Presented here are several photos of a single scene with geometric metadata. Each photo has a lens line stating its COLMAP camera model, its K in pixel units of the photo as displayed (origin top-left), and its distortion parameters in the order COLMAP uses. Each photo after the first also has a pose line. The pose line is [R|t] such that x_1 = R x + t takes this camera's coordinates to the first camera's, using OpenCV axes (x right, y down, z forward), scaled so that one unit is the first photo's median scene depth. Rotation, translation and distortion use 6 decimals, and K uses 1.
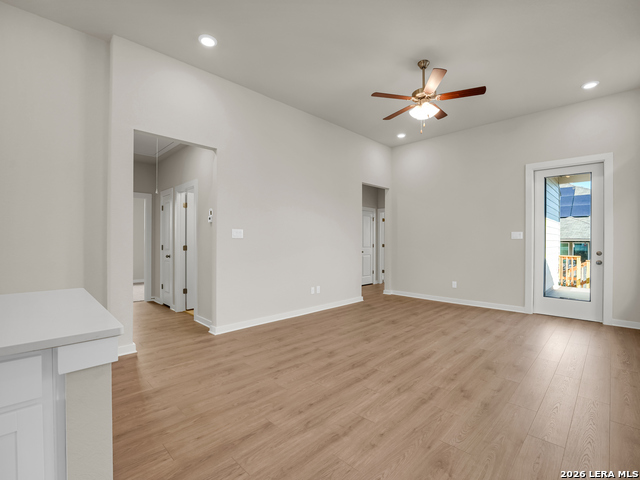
lens RADIAL K [[302.2, 0, 321.9], [0, 302.2, 241.5], [0, 0, 1]] dist [-0.027567, 0.000027]
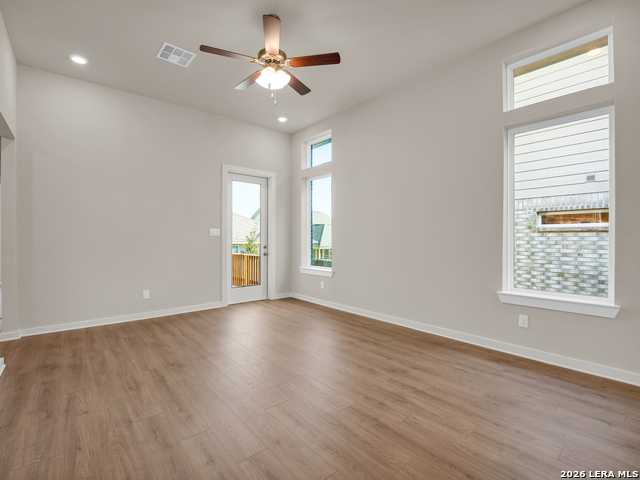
lens RADIAL K [[298.7, 0, 320.0], [0, 298.7, 240.0], [0, 0, 1]] dist [-0.028518, 0.000229]
pose [[0.082782, -0.010904, 0.996508, -0.473499], [0.002520, 0.999939, 0.010732, -0.005623], [-0.996564, 0.001623, 0.082805, 0.840762]]
